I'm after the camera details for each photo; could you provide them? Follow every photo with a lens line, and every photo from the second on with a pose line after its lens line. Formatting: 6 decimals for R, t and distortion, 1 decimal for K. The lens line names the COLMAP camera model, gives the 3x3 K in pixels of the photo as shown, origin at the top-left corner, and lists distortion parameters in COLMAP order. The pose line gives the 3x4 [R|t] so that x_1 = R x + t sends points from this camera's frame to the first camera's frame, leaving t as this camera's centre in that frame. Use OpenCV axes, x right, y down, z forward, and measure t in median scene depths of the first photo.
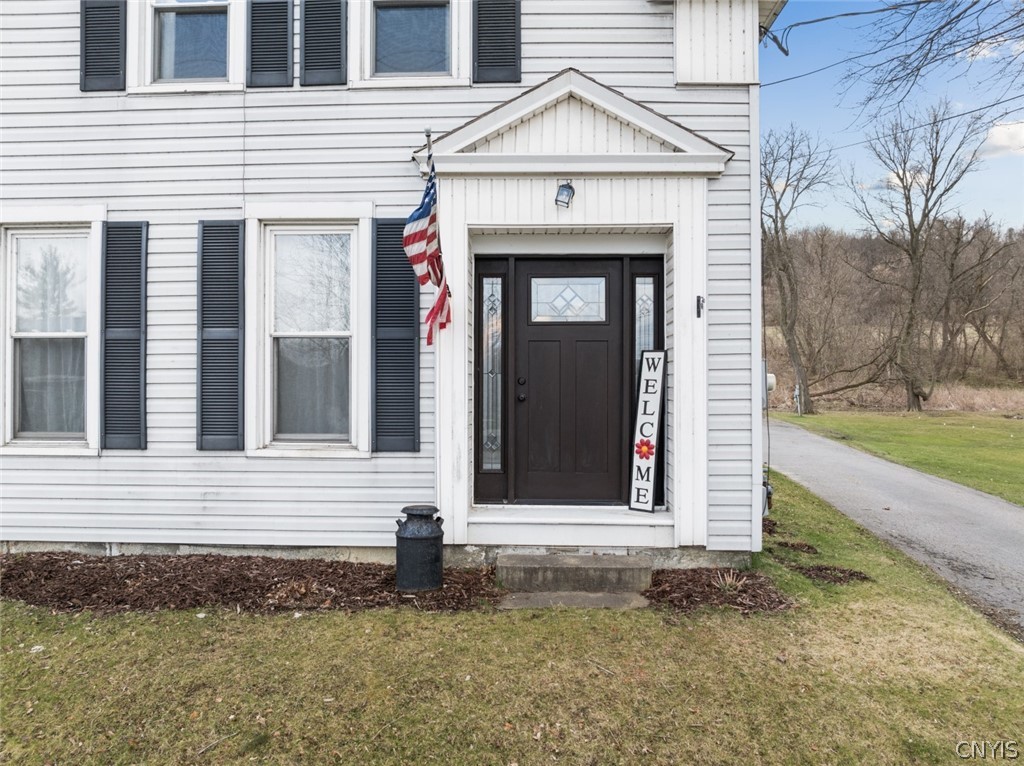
lens RADIAL K [[723.3, 0, 512.0], [0, 723.3, 383.0], [0, 0, 1]] dist [-0.035966, 0.001048]
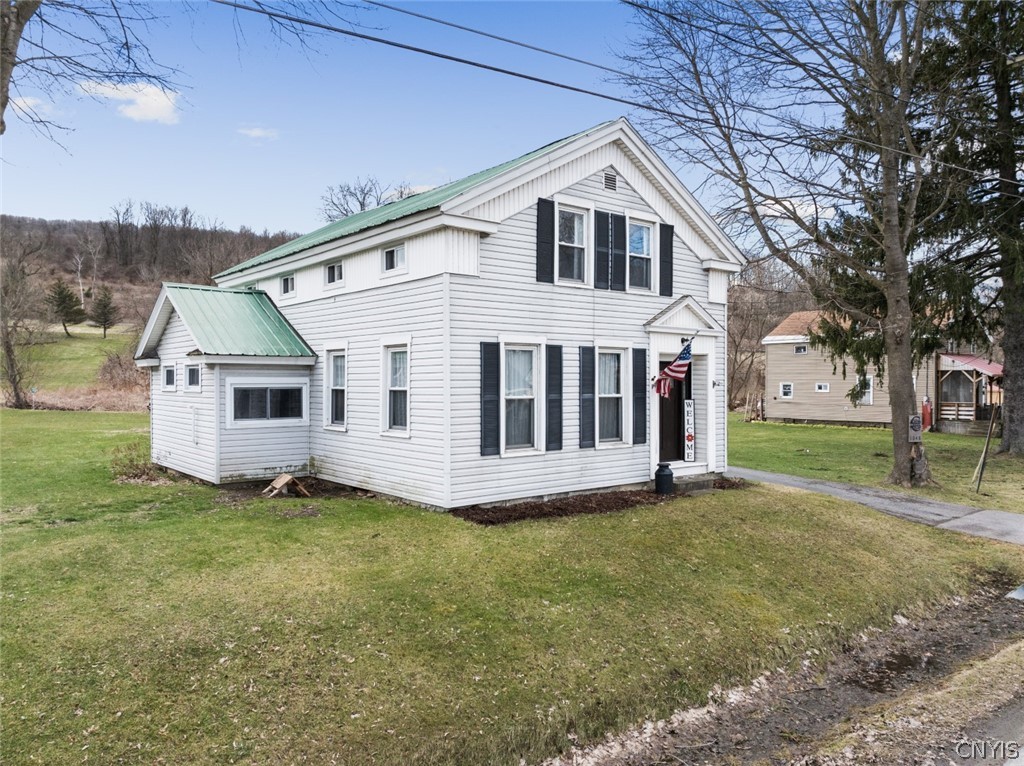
lens RADIAL K [[723.3, 0, 512.0], [0, 723.3, 383.0], [0, 0, 1]] dist [-0.035966, 0.001048]
pose [[0.761152, -0.002056, 0.648571, -2.056872], [-0.002778, 0.999975, 0.006429, -0.124487], [-0.648568, -0.006695, 0.761127, -0.579734]]
